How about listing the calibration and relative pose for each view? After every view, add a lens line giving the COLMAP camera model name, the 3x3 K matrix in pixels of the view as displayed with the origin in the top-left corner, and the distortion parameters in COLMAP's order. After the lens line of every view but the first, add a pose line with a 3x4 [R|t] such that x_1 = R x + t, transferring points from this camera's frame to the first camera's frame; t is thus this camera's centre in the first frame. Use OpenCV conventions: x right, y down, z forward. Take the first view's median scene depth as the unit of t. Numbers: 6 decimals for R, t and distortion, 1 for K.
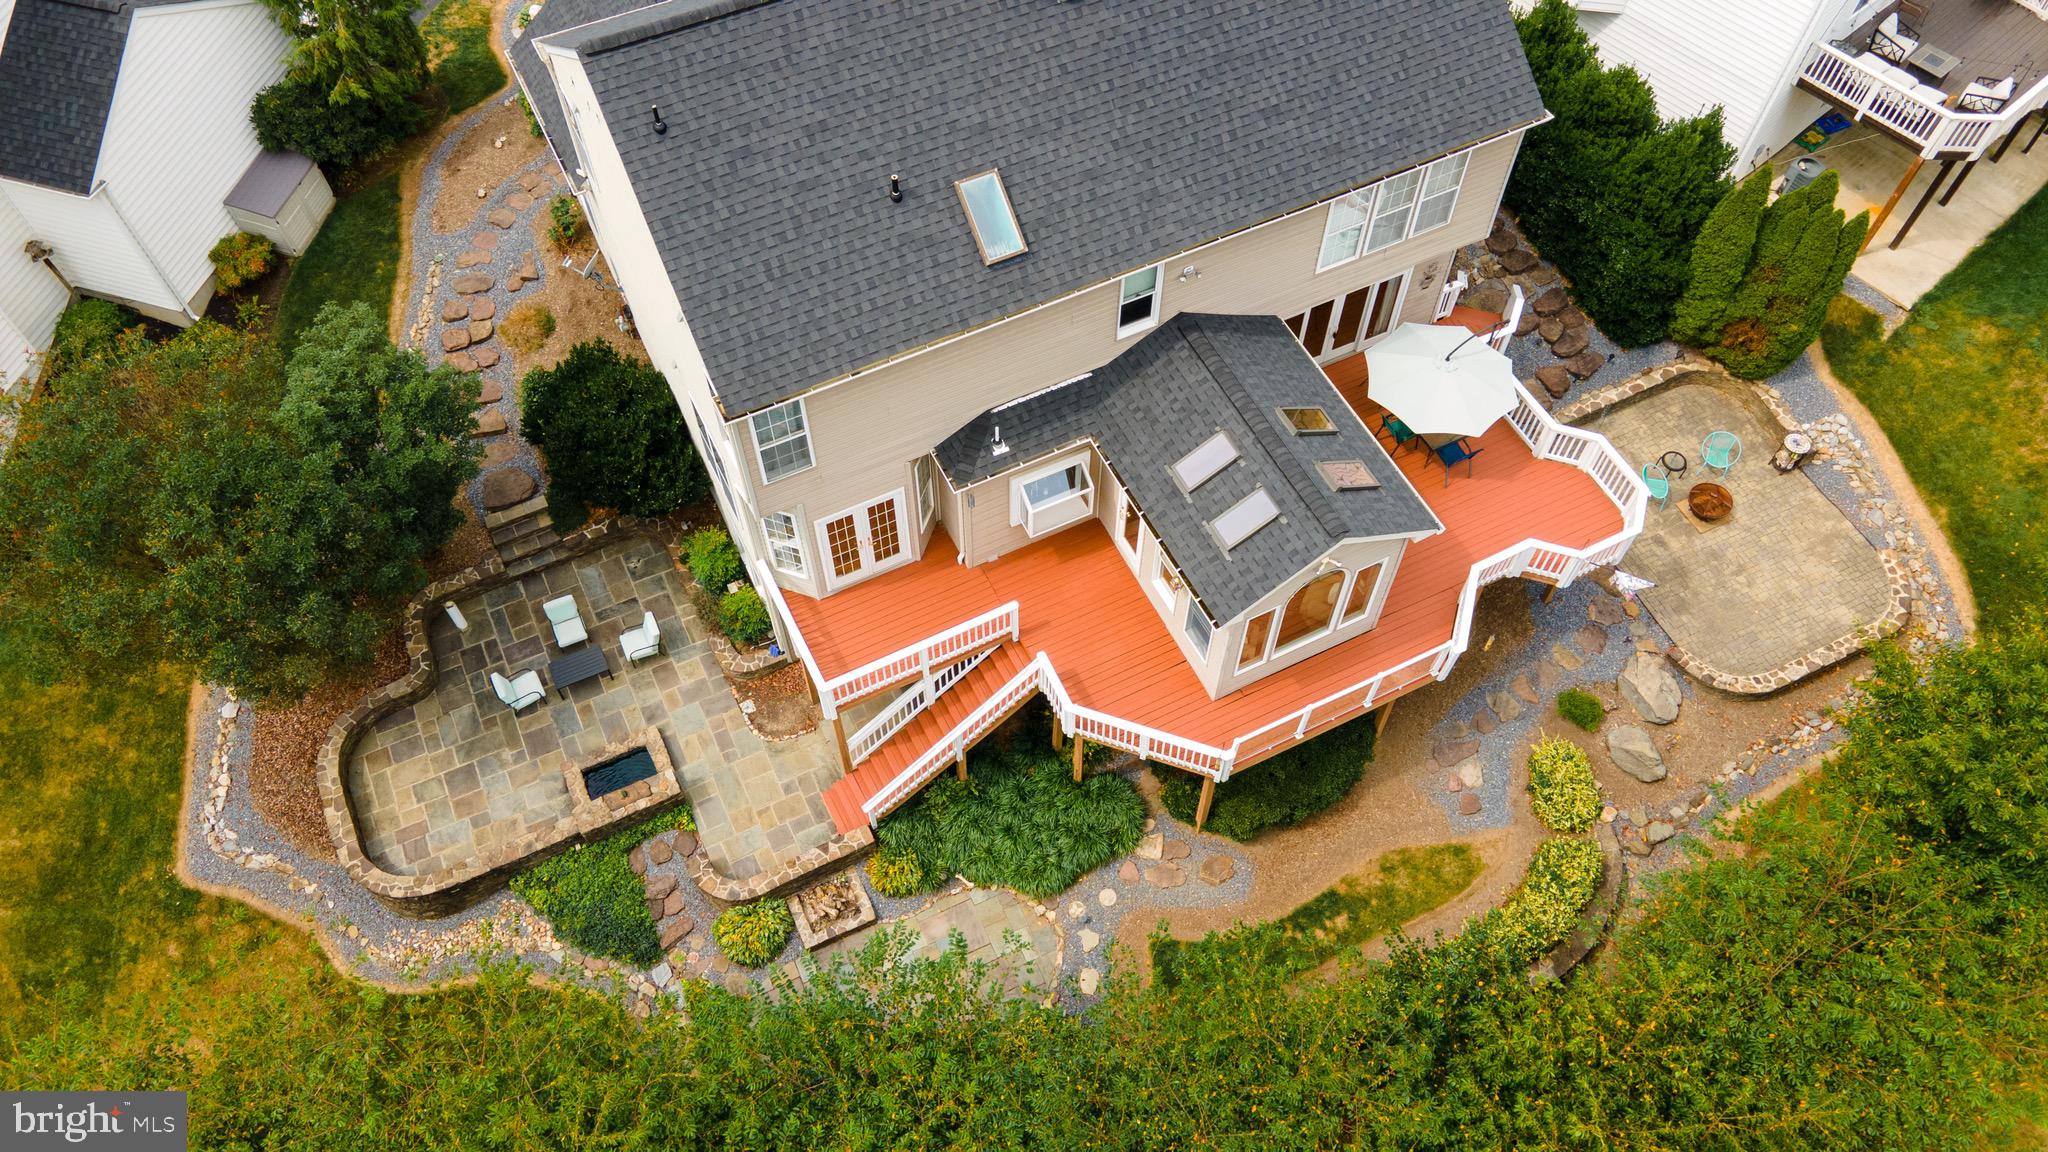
lens RADIAL K [[1498.9, 0, 1019.0], [0, 1498.9, 587.5], [0, 0, 1]] dist [0.022856, 0.035319]
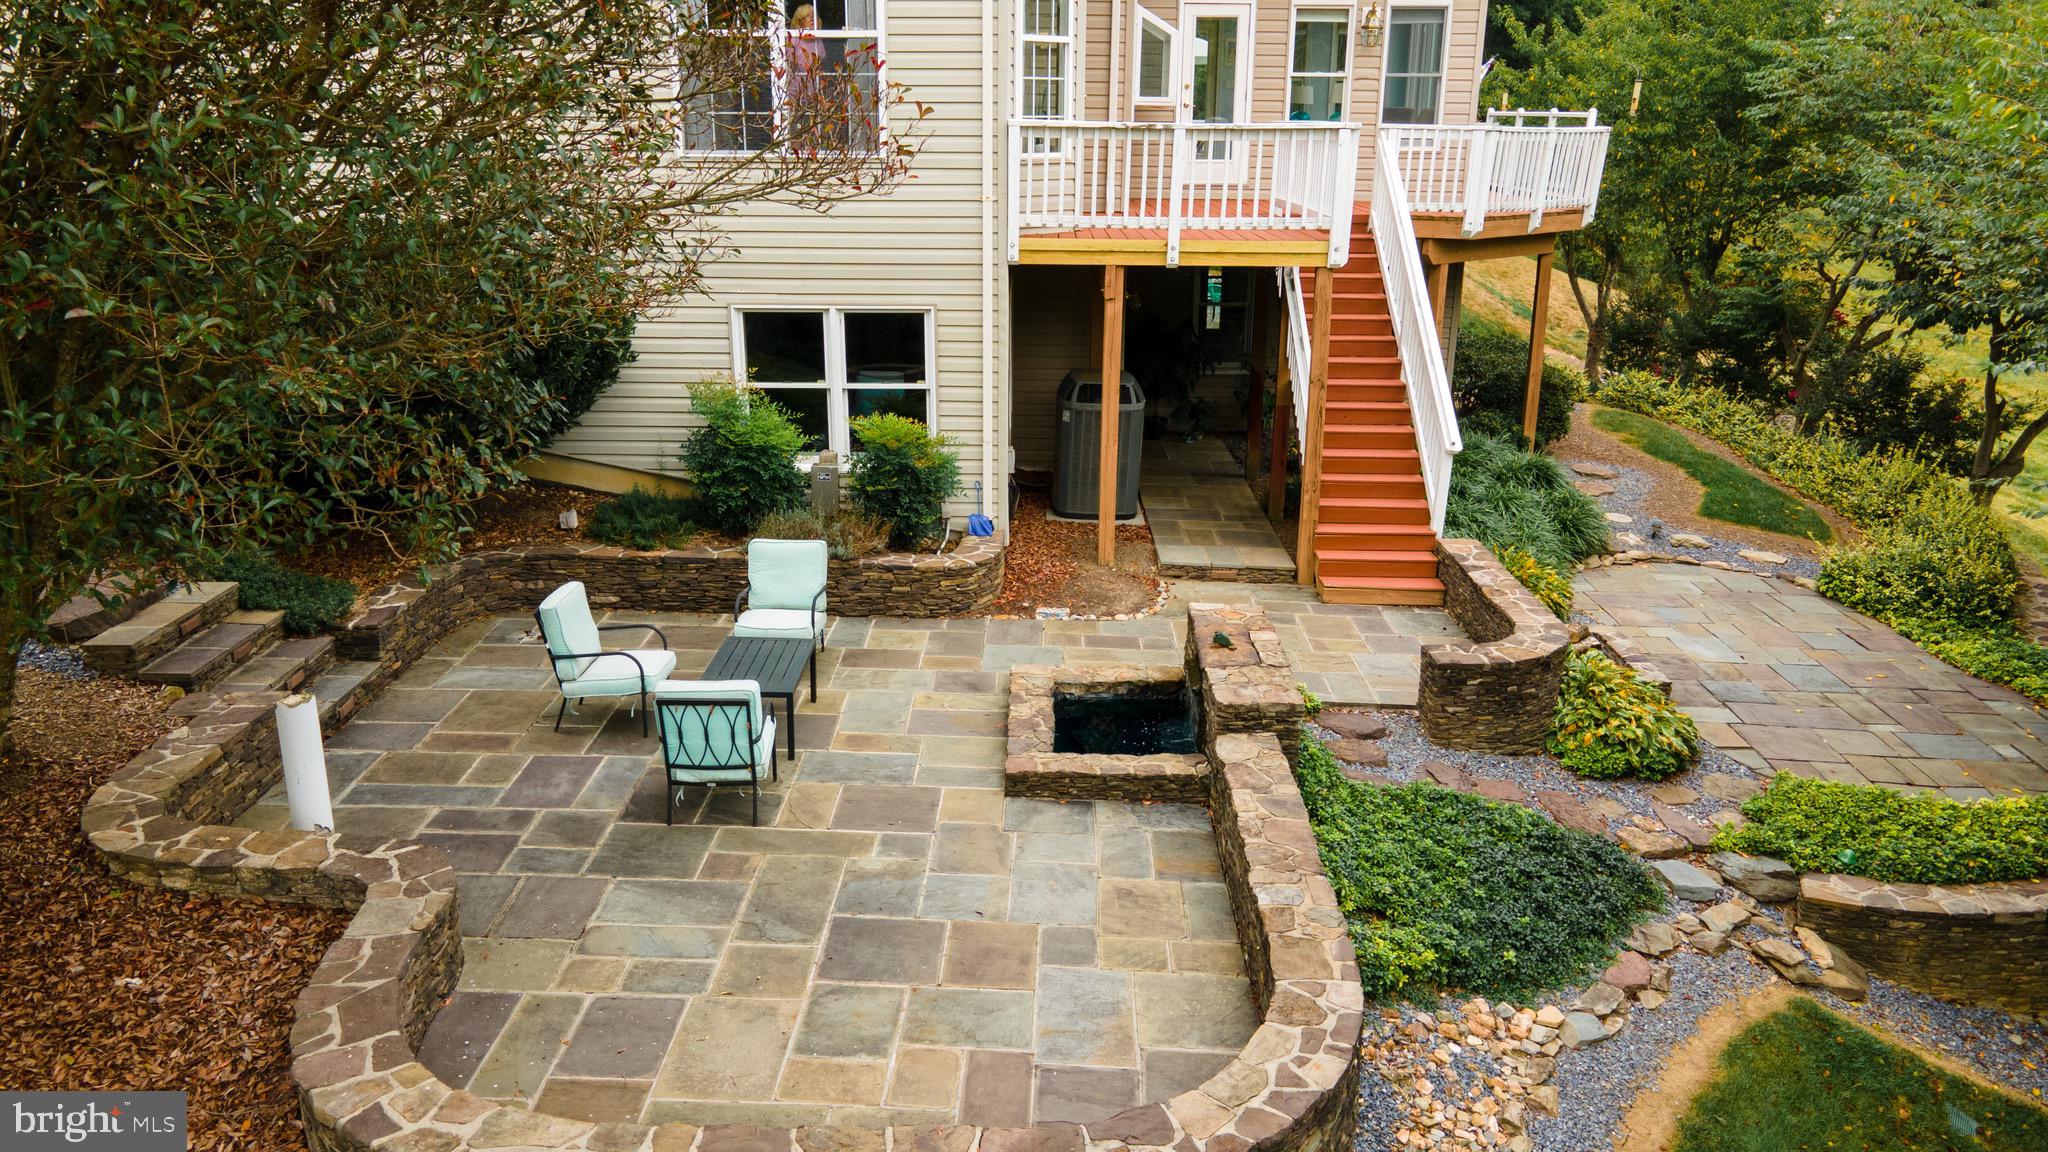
lens RADIAL K [[1498.9, 0, 1027.1], [0, 1498.9, 586.4], [0, 0, 1]] dist [0.022856, 0.035319]
pose [[0.445732, -0.259052, 0.856864, -0.572046], [0.752659, 0.626633, -0.202078, 0.161597], [-0.484591, 0.734999, 0.474288, 0.821358]]
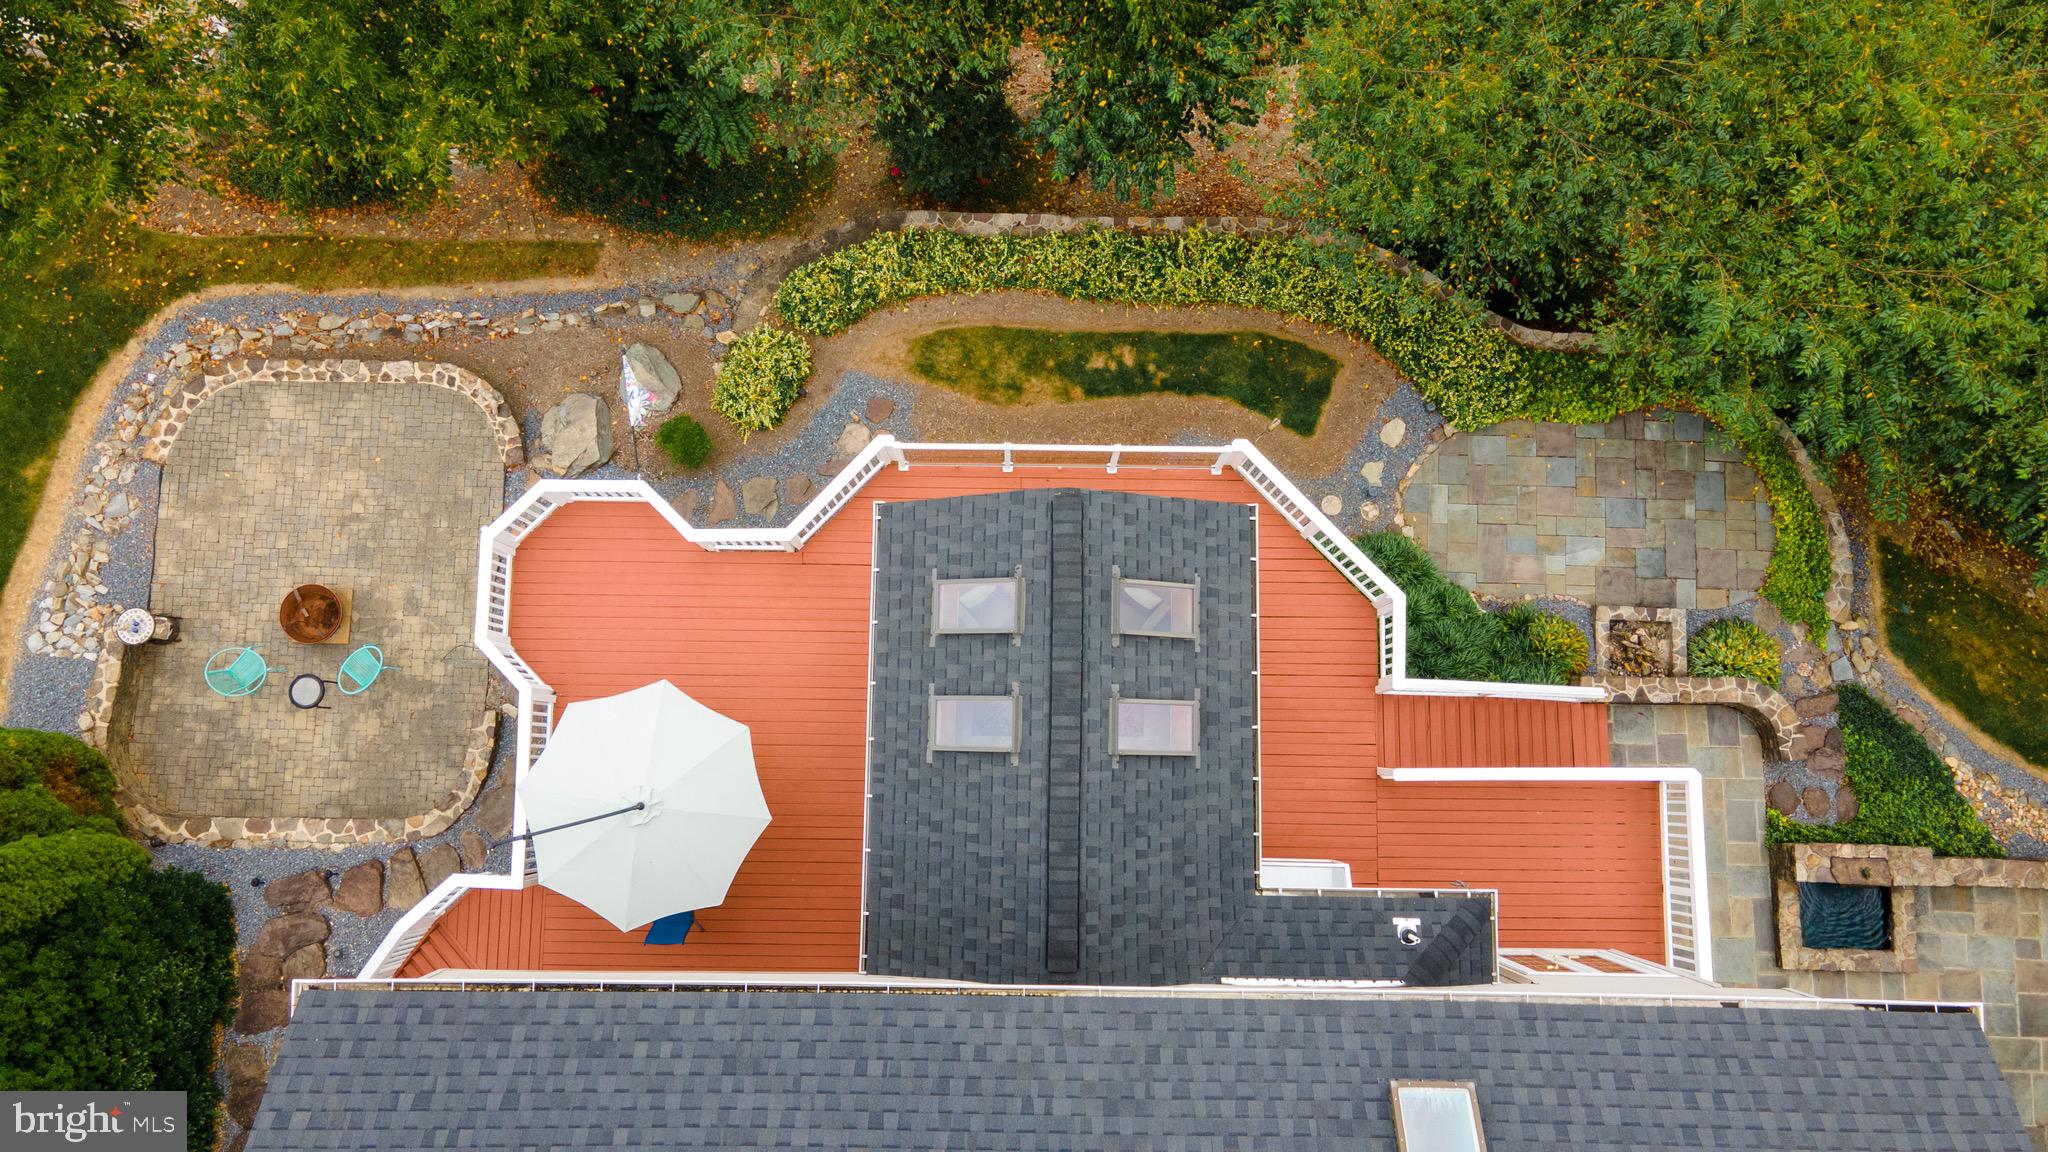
lens RADIAL K [[1498.9, 0, 1025.5], [0, 1498.9, 586.2], [0, 0, 1]] dist [0.022856, 0.035319]
pose [[-0.892424, -0.448054, 0.053166, 0.142976], [0.382064, -0.687740, 0.617284, -0.395513], [-0.240012, 0.571192, 0.784942, 0.398162]]
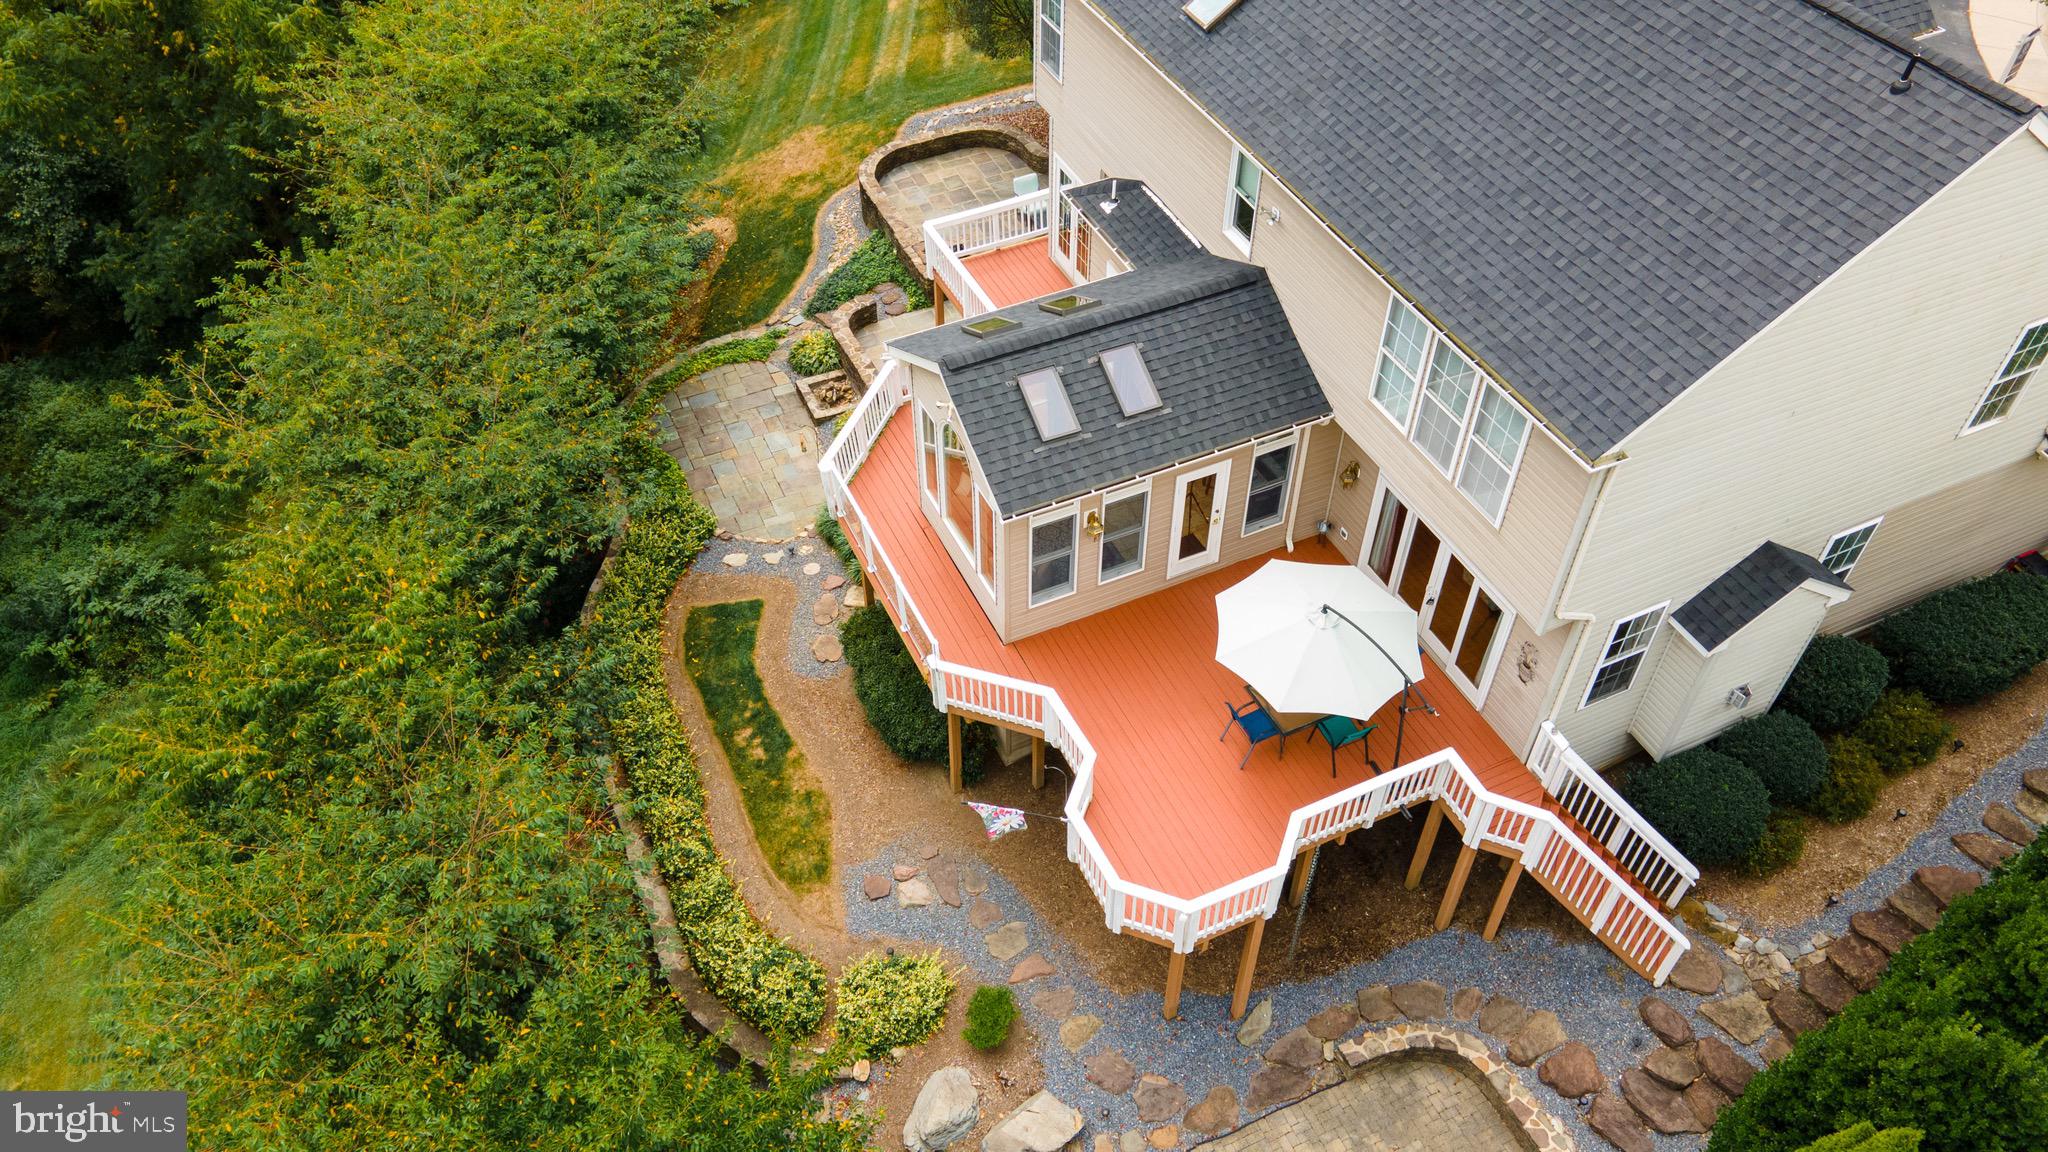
lens RADIAL K [[1498.9, 0, 1017.9], [0, 1498.9, 579.1], [0, 0, 1]] dist [0.022856, 0.035319]
pose [[-0.020493, 0.726701, -0.686648, 0.738136], [-0.841854, 0.357934, 0.403937, -0.309912], [0.539316, 0.586335, 0.604441, 0.452790]]
